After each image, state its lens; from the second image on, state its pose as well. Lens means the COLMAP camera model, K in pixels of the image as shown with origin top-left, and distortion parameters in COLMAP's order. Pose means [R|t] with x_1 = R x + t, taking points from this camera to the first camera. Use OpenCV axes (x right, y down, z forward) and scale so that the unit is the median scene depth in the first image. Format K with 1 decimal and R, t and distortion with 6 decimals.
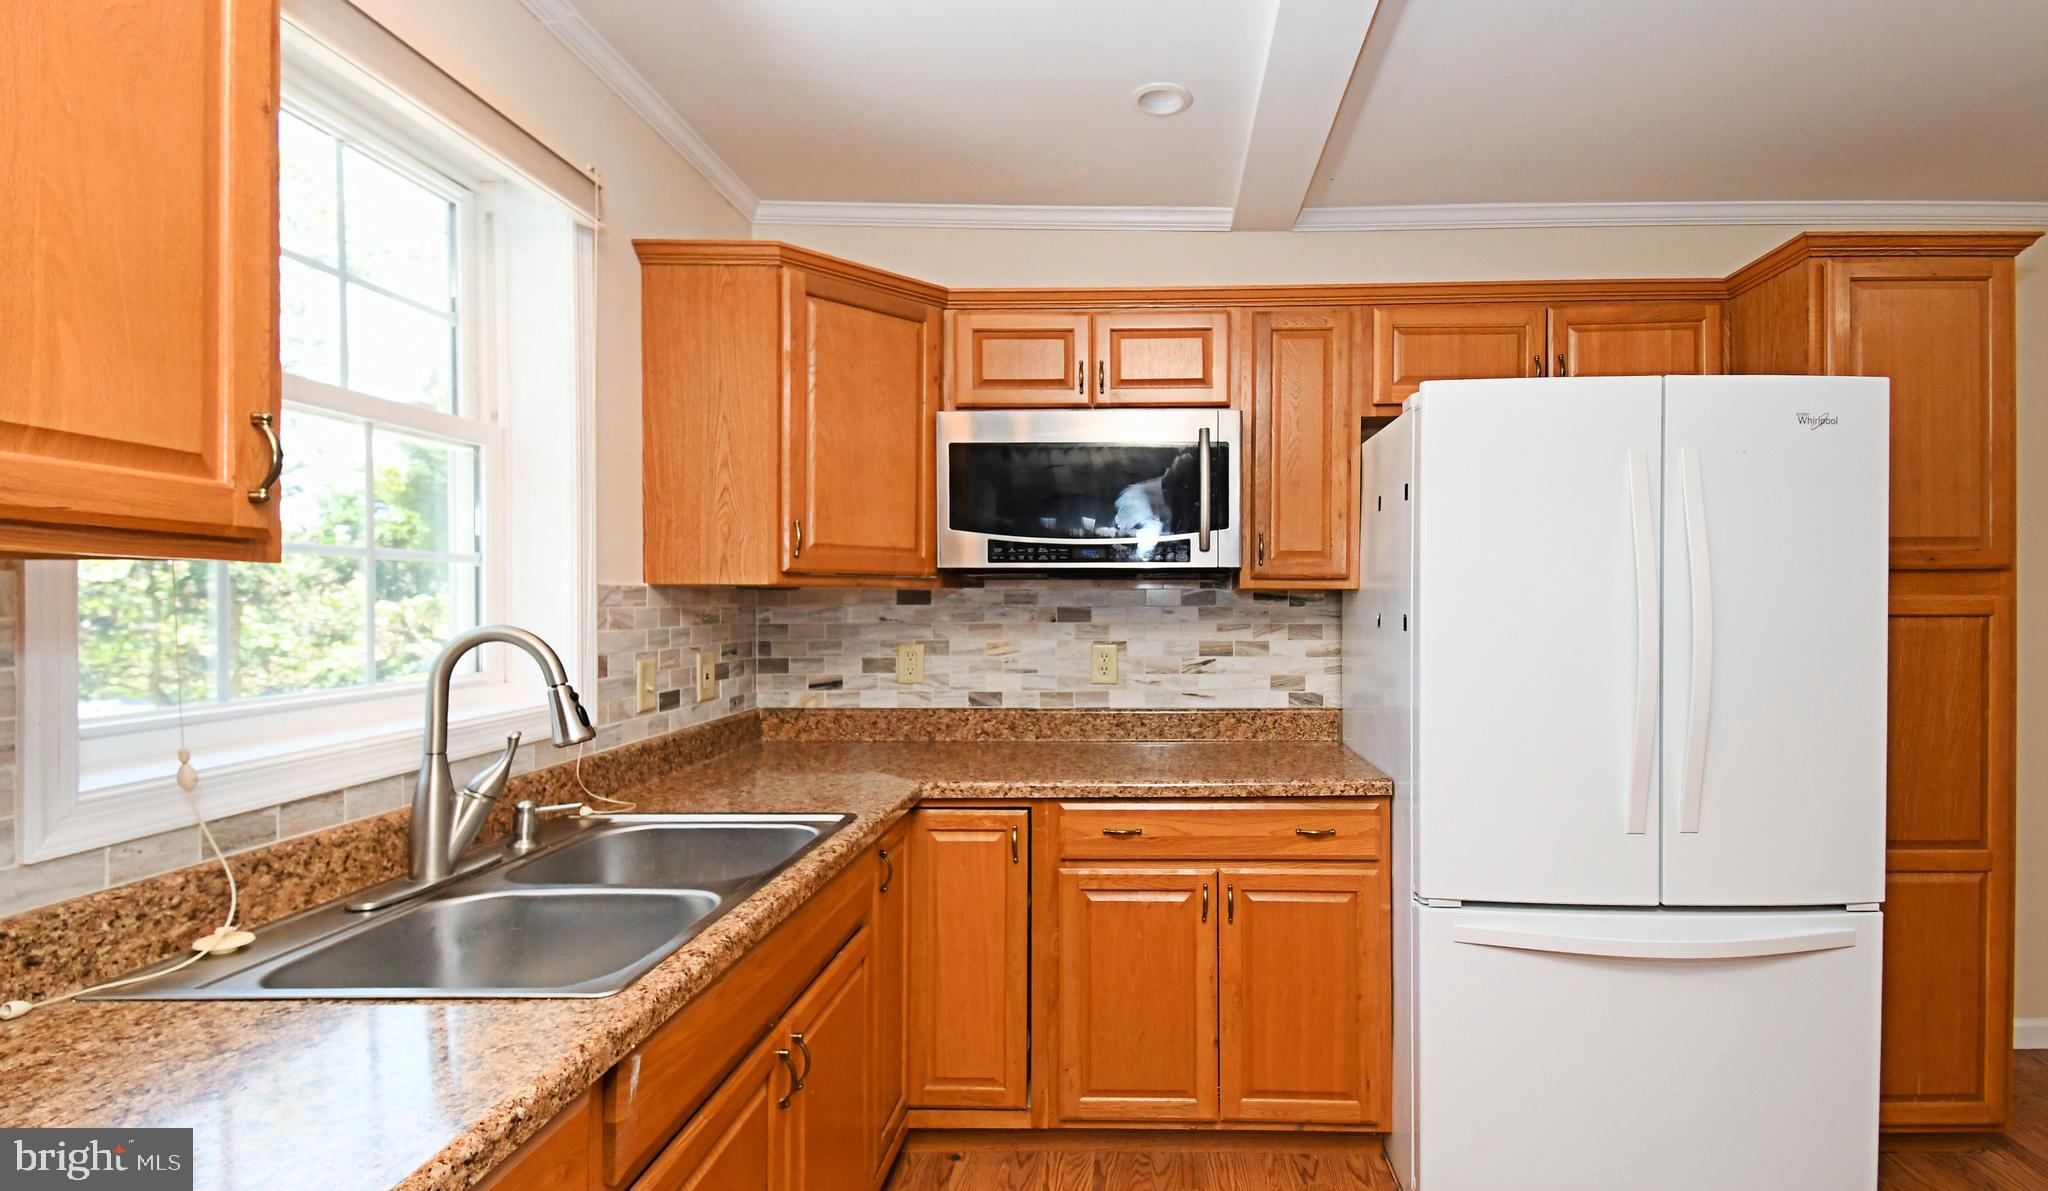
lens RADIAL K [[934.3, 0, 1201.9], [0, 934.3, 601.1], [0, 0, 1]] dist [0.035130, -0.012473]
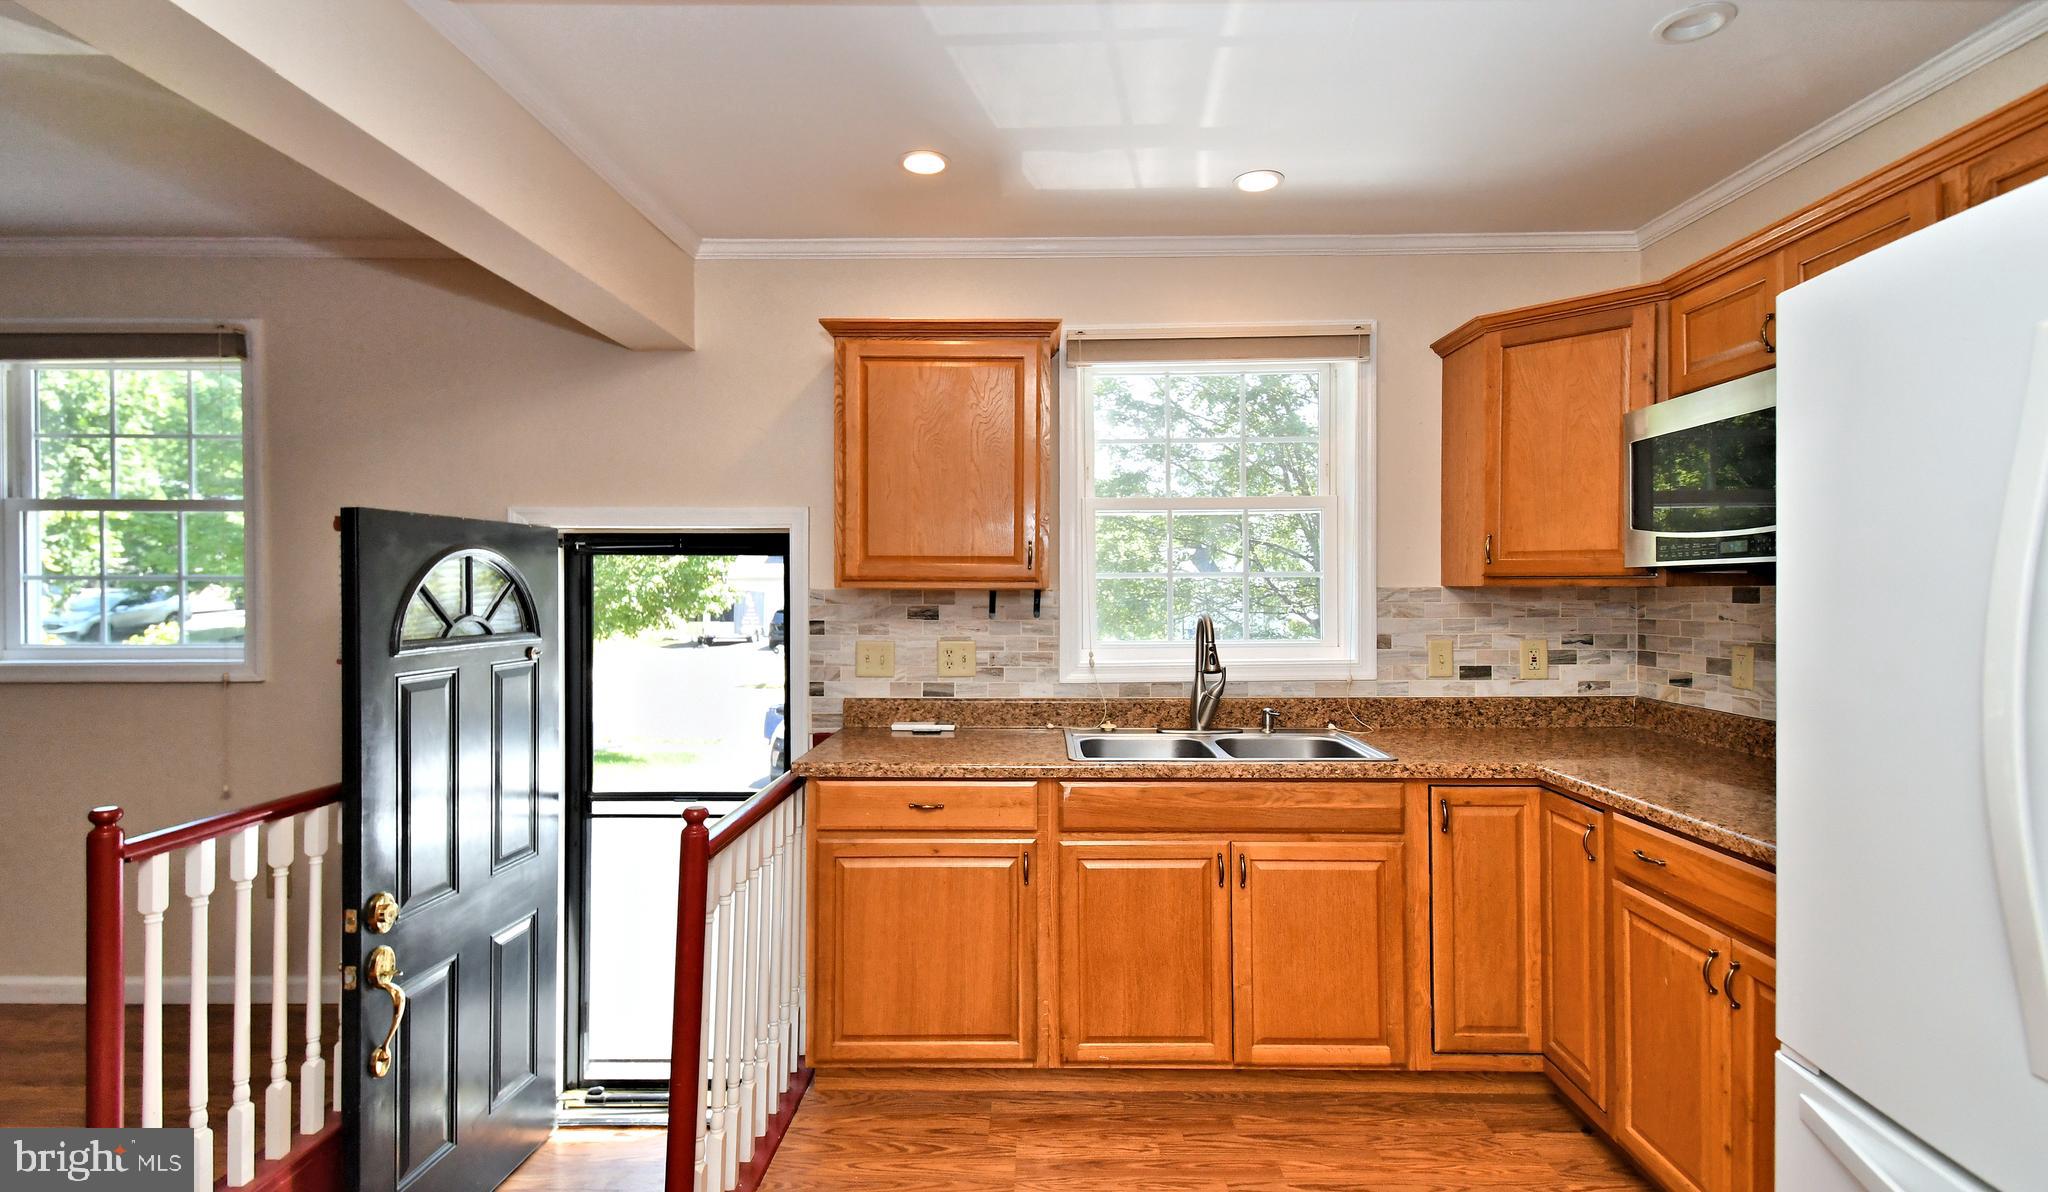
lens RADIAL K [[899.1, 0, 1028.6], [0, 899.1, 588.0], [0, 0, 1]] dist [0.033277, -0.000536]
pose [[0.019403, -0.003922, -0.999804, 0.701316], [0.001936, 0.999991, -0.003885, -0.010927], [0.999810, -0.001860, 0.019410, 0.339466]]
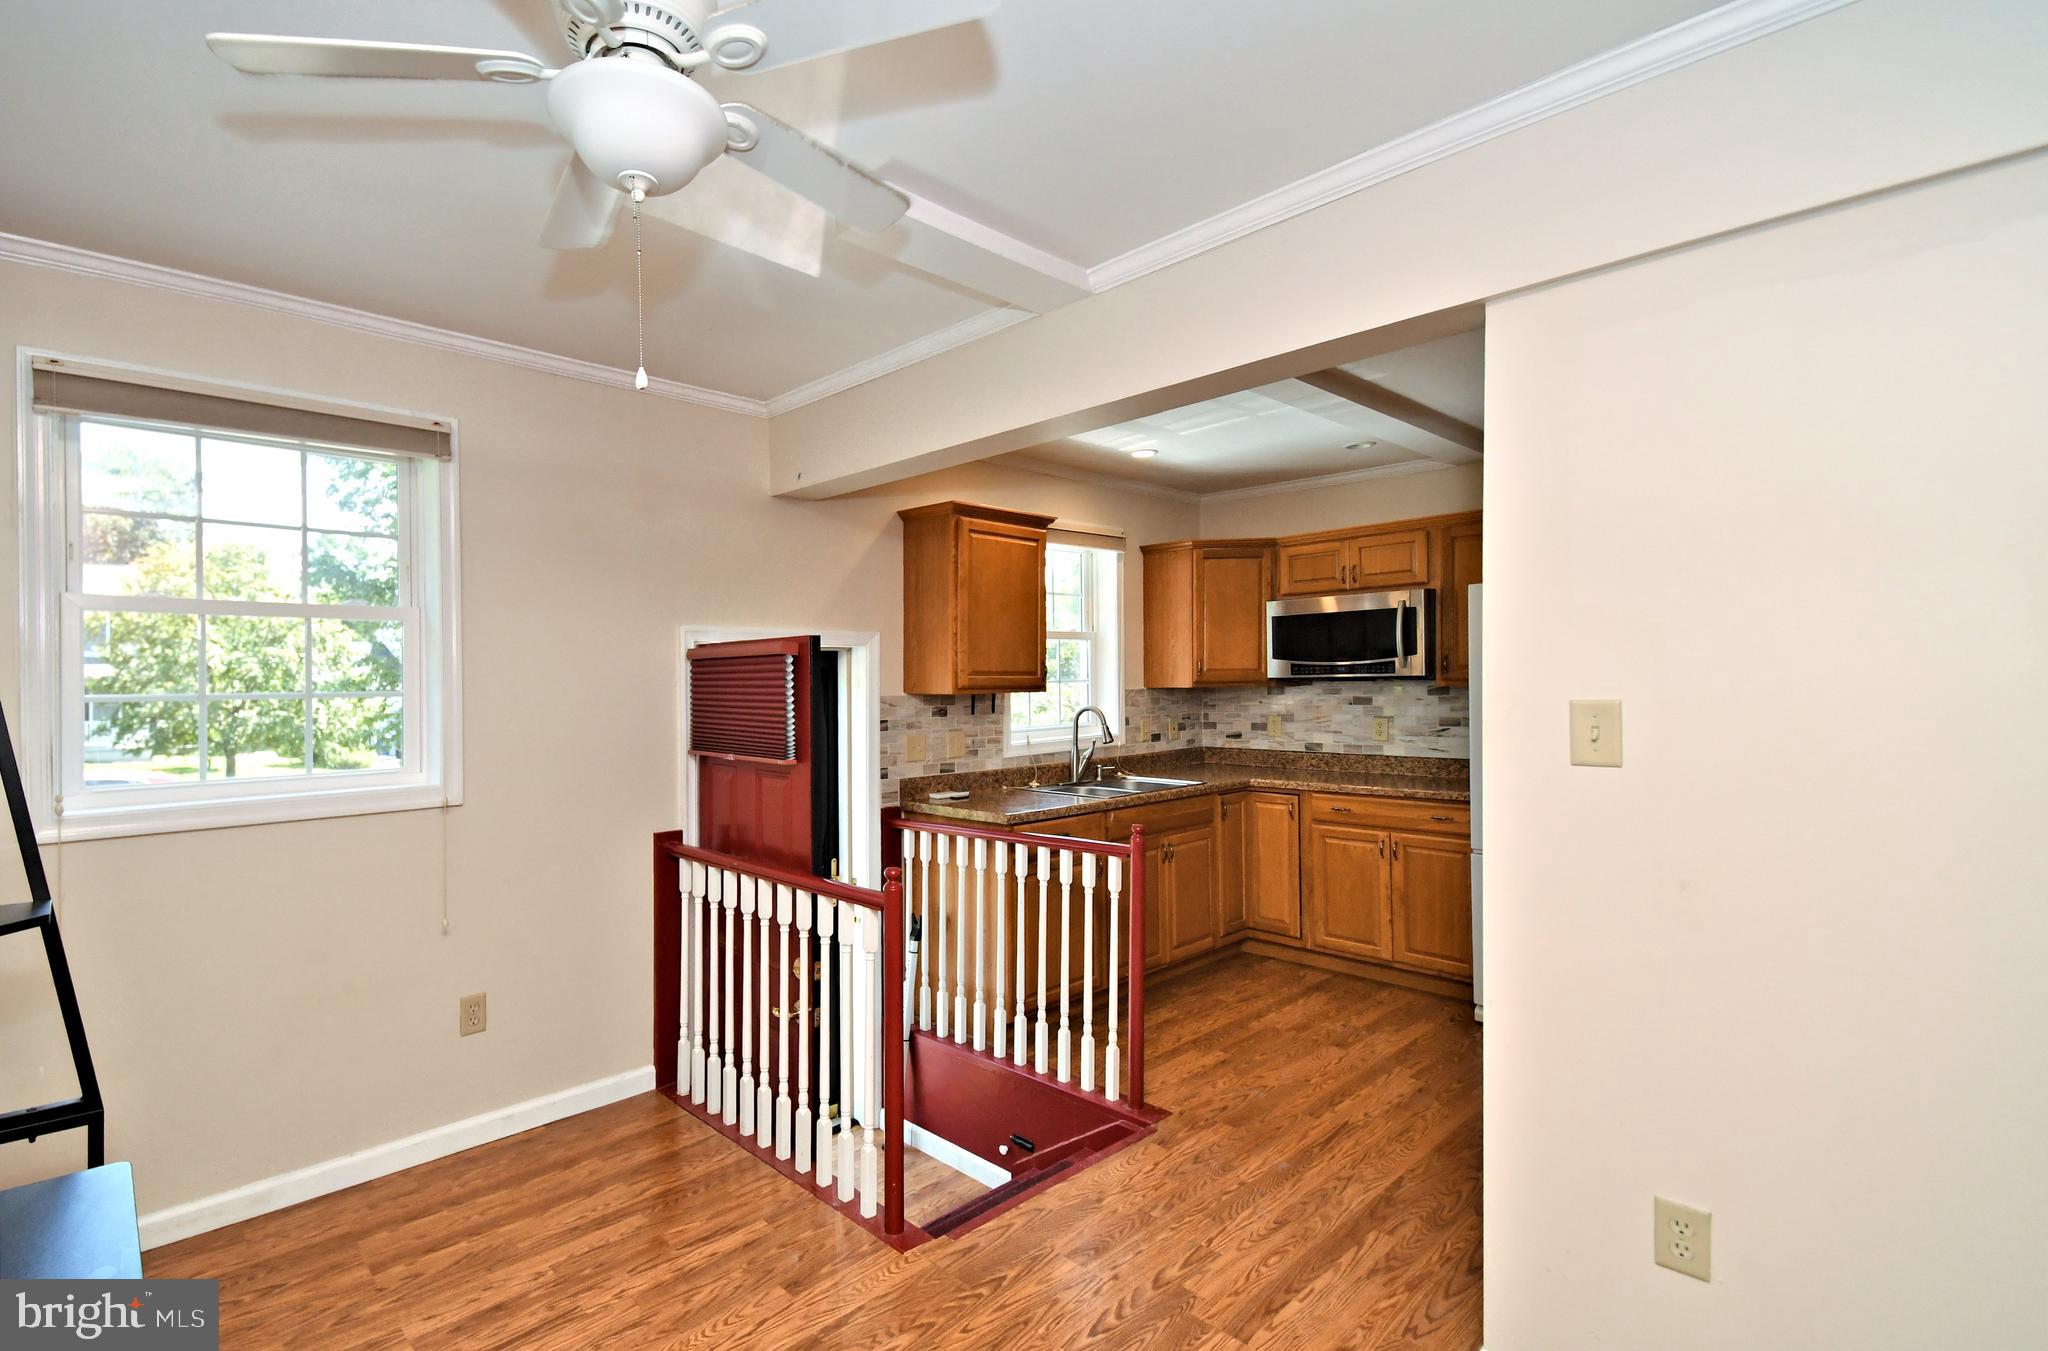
lens RADIAL K [[894.7, 0, 911.1], [0, 894.7, 679.9], [0, 0, 1]] dist [0.042716, -0.022614]
pose [[0.645160, -0.013485, -0.763929, 0.716124], [0.016056, 0.999863, -0.004090, -0.035661], [0.763879, -0.009627, 0.645288, -0.854525]]
